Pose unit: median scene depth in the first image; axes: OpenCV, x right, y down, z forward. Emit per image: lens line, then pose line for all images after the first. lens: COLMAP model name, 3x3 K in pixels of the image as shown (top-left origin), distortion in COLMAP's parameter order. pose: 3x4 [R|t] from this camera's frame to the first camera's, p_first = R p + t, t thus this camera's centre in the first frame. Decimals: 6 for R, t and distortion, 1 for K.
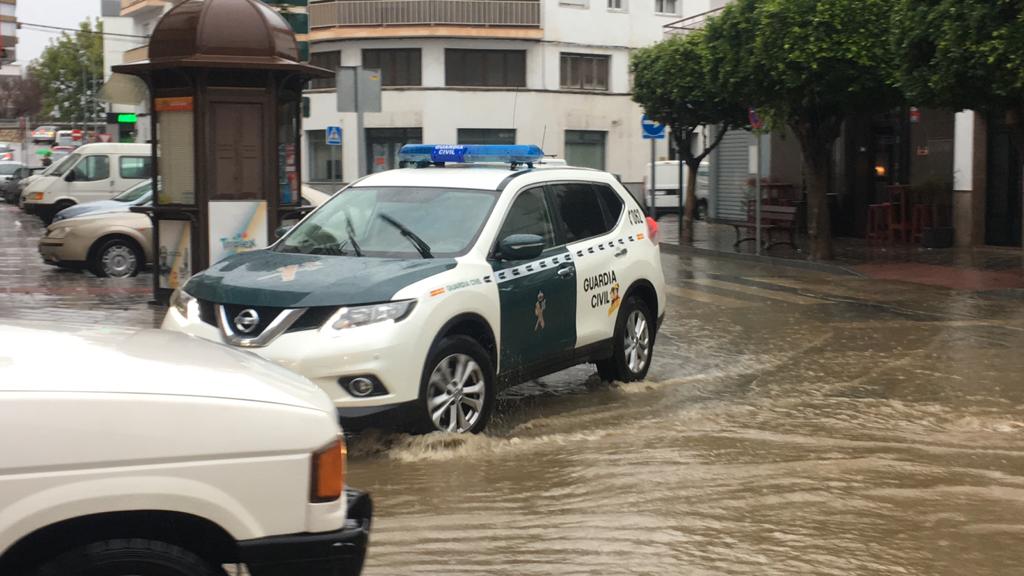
lens RADIAL K [[1483.5, 0, 512.0], [0, 1483.5, 288.0], [0, 0, 1]] dist [0.060627, -0.016247]
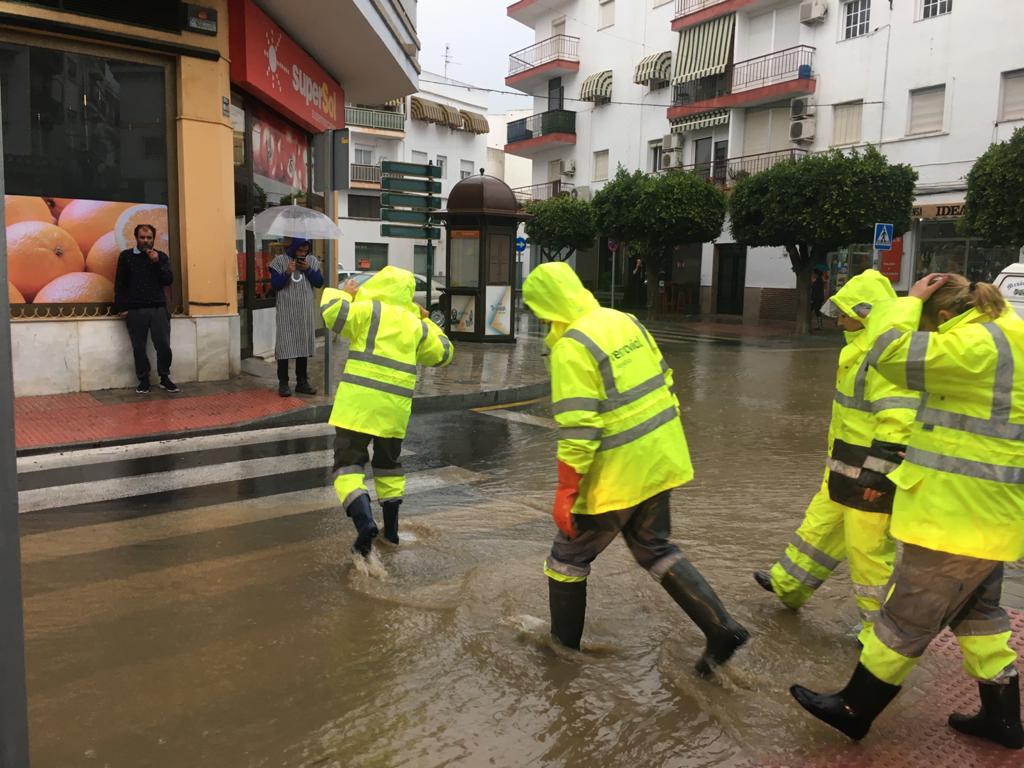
lens RADIAL K [[876.1, 0, 512.0], [0, 876.1, 384.0], [0, 0, 1]] dist [0.067766, -0.061655]
pose [[0.961876, -0.011926, 0.273226, -0.467153], [-0.002284, 0.998664, 0.051629, 0.009279], [-0.273476, -0.050285, 0.960563, -0.096972]]
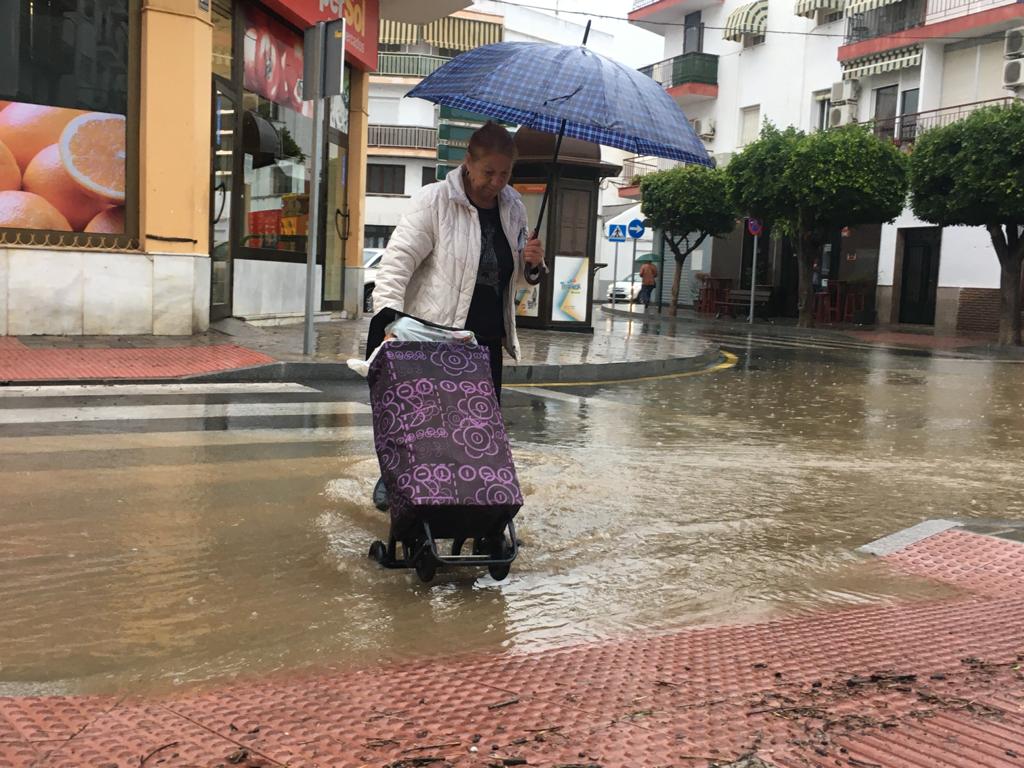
lens RADIAL K [[1173.1, 0, 512.0], [0, 1173.1, 384.0], [0, 0, 1]] dist [0.088201, -0.114038]
pose [[0.986732, 0.033307, 0.158903, -0.412866], [-0.035390, 0.999321, 0.010298, 0.055479], [-0.158452, -0.015784, 0.987241, -0.134351]]
